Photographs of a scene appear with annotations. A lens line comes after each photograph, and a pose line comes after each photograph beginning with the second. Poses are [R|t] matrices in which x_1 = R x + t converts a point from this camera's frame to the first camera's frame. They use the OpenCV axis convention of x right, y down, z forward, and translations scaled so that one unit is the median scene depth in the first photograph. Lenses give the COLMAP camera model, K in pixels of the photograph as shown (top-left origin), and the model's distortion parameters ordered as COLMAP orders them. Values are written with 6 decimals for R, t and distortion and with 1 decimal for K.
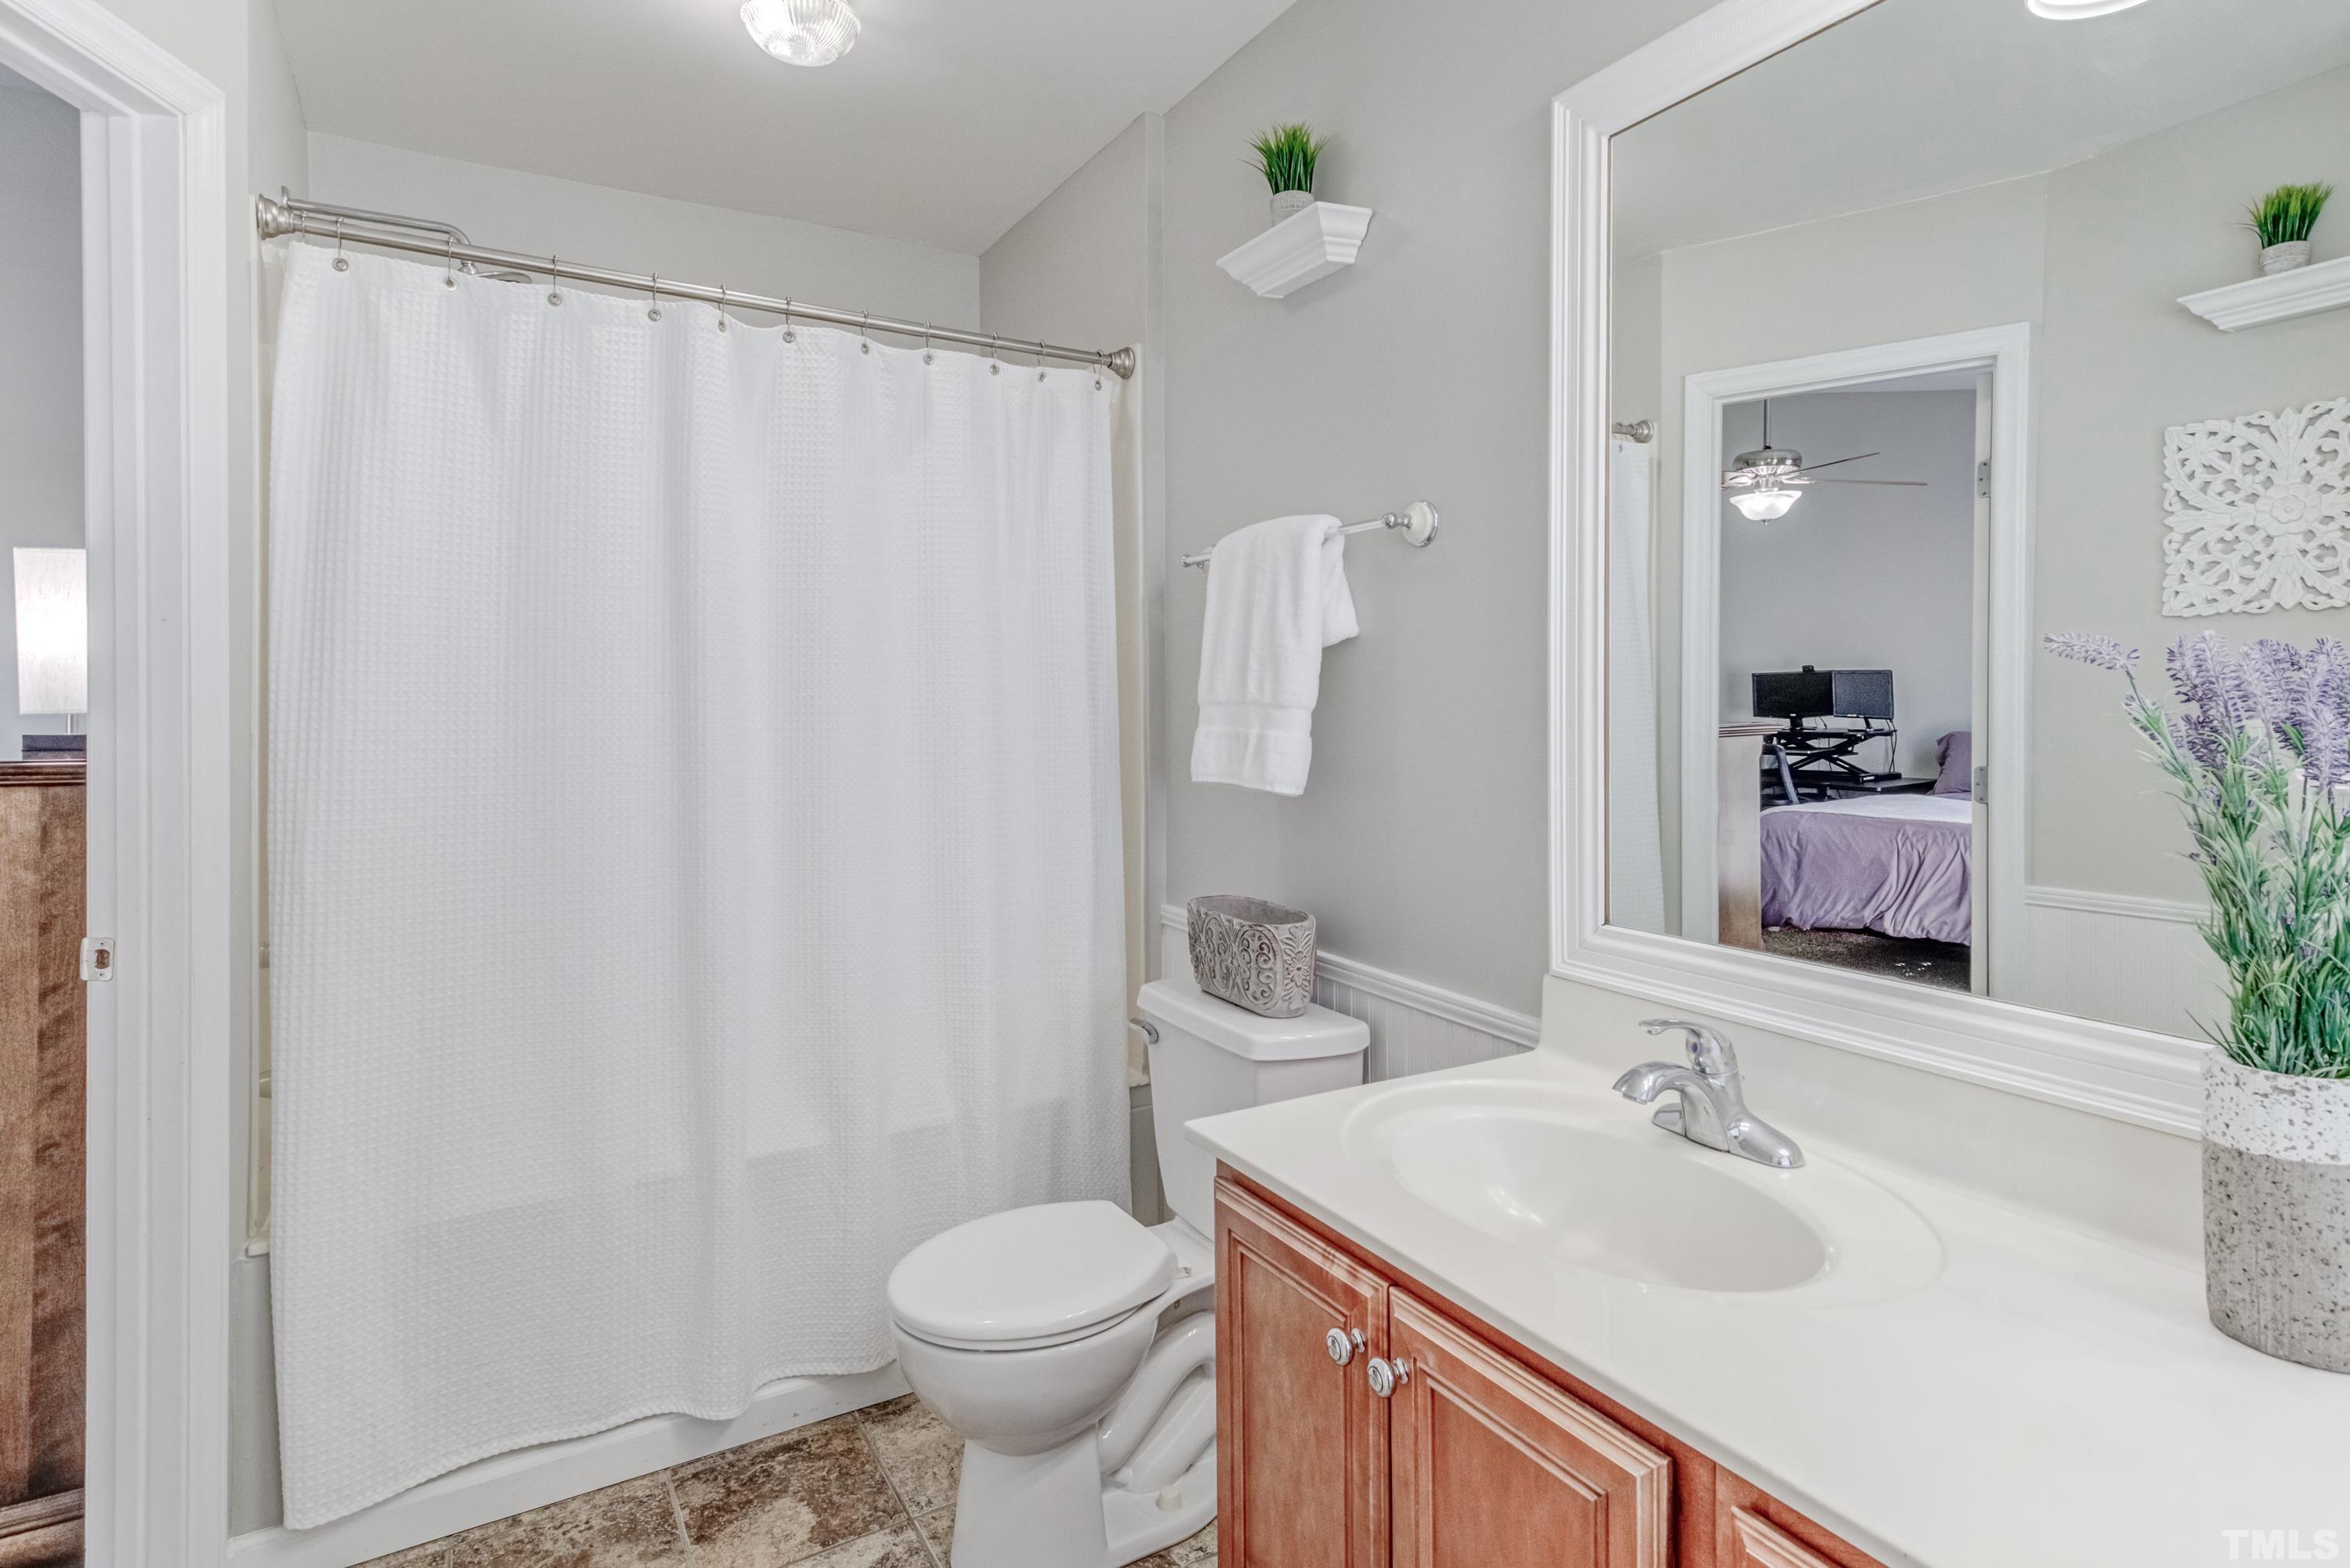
lens RADIAL K [[1214.8, 0, 1192.3], [0, 1214.8, 756.5], [0, 0, 1]] dist [0.022469, -0.002165]
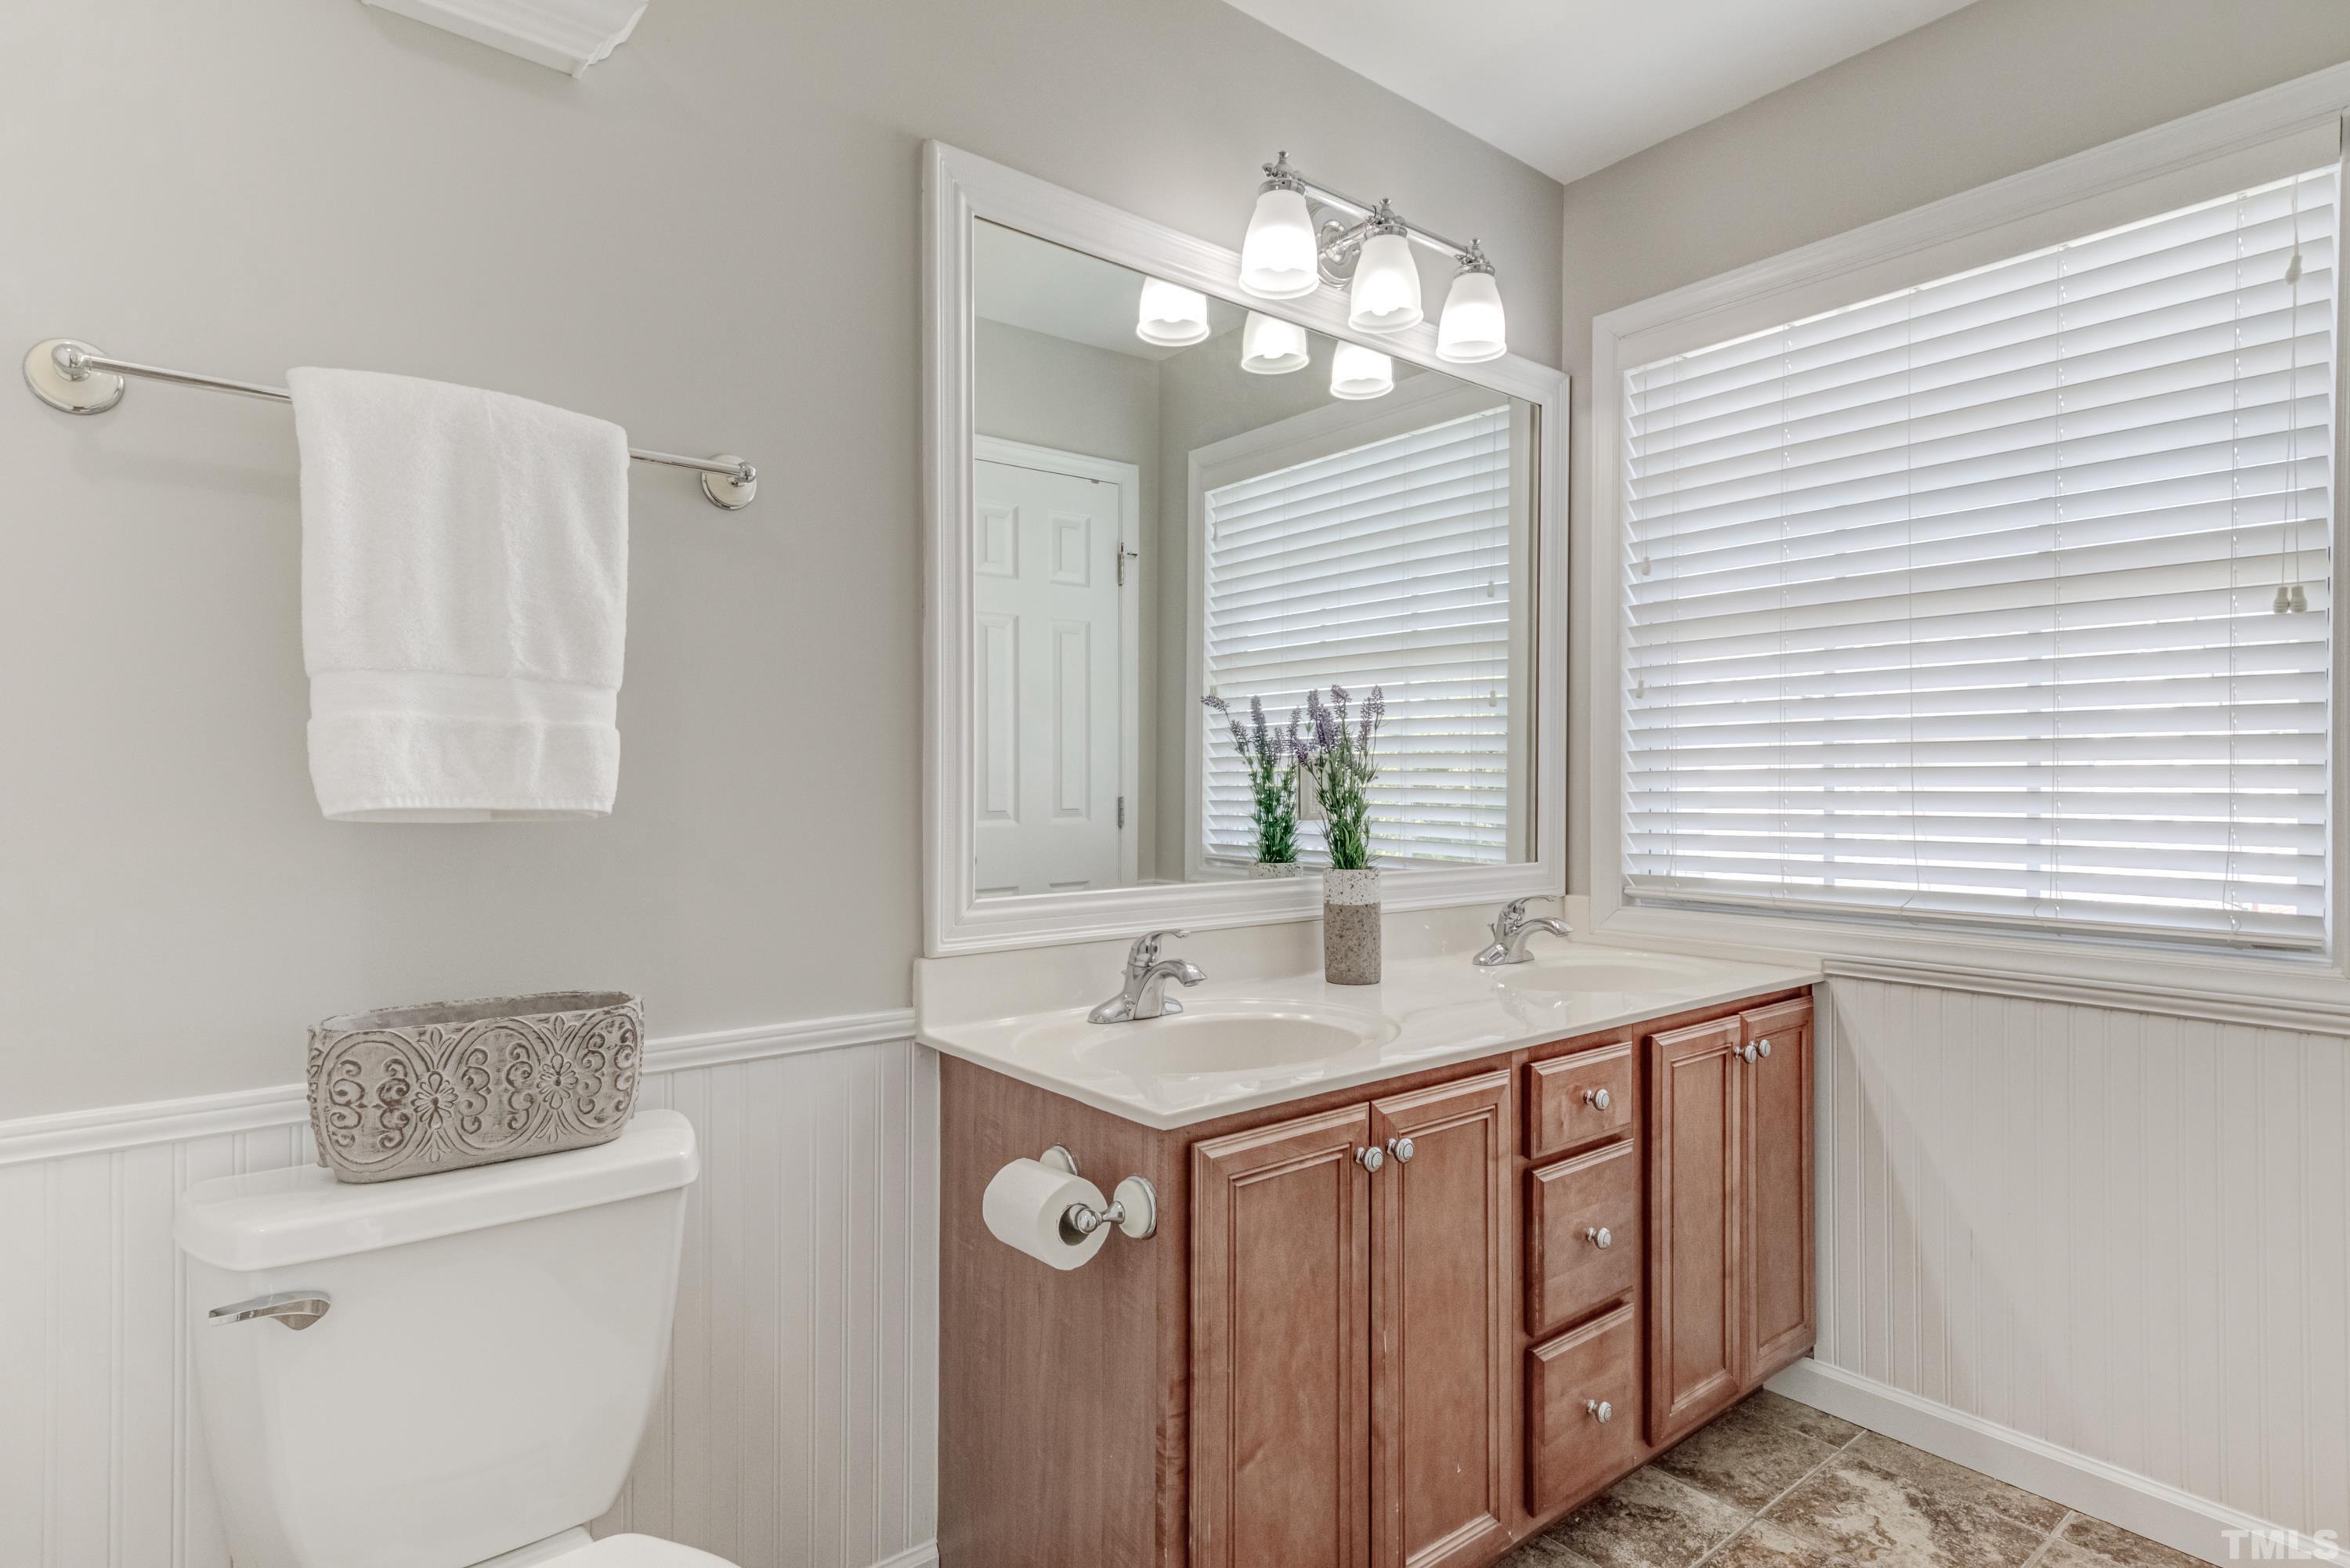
lens RADIAL K [[1214.8, 0, 1192.3], [0, 1214.8, 756.5], [0, 0, 1]] dist [0.022469, -0.002165]
pose [[-0.137775, 0.022676, 0.990204, -0.667203], [0.057954, 0.998210, -0.014795, 0.028161], [-0.988767, 0.055348, -0.138842, 0.769242]]
